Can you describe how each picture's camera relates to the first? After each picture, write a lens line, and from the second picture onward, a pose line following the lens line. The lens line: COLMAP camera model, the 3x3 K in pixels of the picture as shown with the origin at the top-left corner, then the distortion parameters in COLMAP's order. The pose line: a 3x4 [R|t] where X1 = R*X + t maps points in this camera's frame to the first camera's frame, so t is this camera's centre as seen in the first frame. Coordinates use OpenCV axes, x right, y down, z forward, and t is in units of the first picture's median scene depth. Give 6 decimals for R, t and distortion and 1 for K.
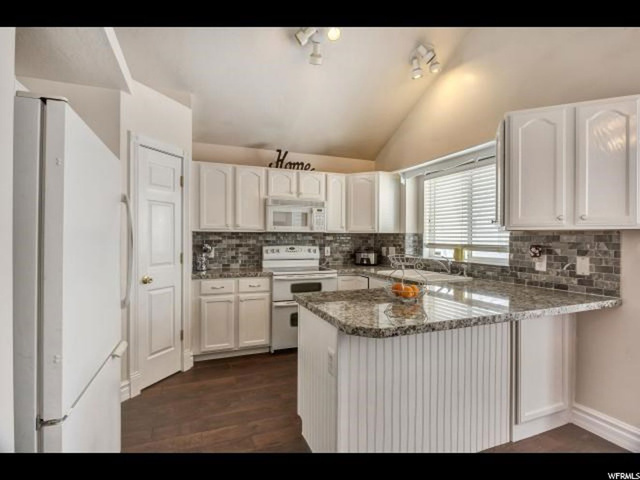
lens RADIAL K [[317.5, 0, 318.4], [0, 317.5, 241.1], [0, 0, 1]] dist [-0.008160, 0.000061]
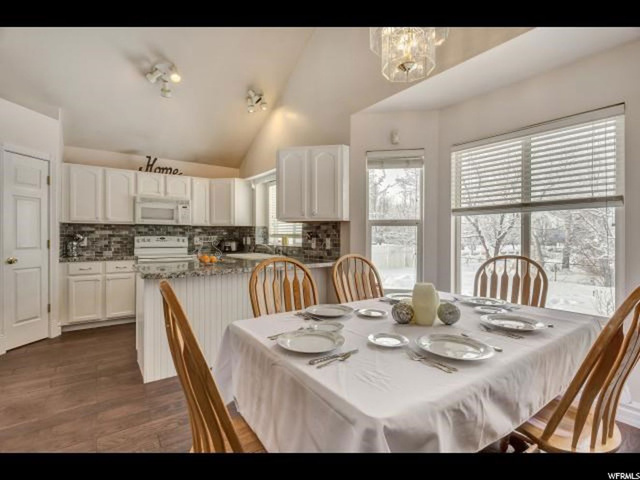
lens RADIAL K [[317.5, 0, 324.6], [0, 317.5, 239.1], [0, 0, 1]] dist [-0.008160, 0.000061]
pose [[0.969814, -0.002571, 0.243834, 0.275189], [0.003341, 0.999991, -0.002746, 0.038888], [-0.243824, 0.003477, 0.969813, -0.393439]]
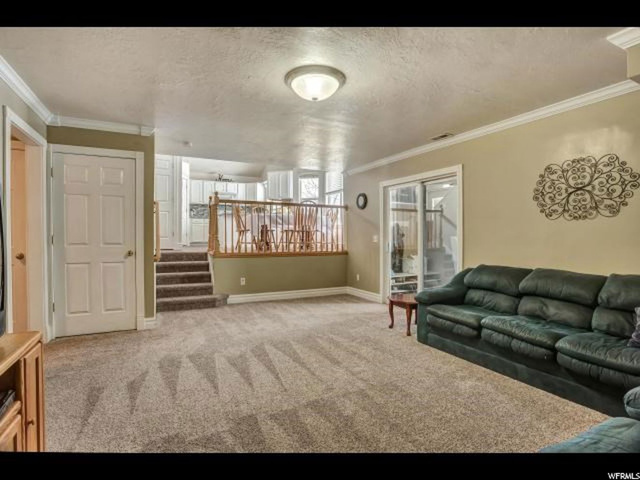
lens RADIAL K [[317.5, 0, 317.0], [0, 317.5, 238.2], [0, 0, 1]] dist [-0.008160, 0.000061]
pose [[0.994492, -0.012211, 0.104102, 0.501562], [0.011919, 0.999923, 0.003426, 0.310611], [-0.104136, -0.002167, 0.994561, -2.151166]]
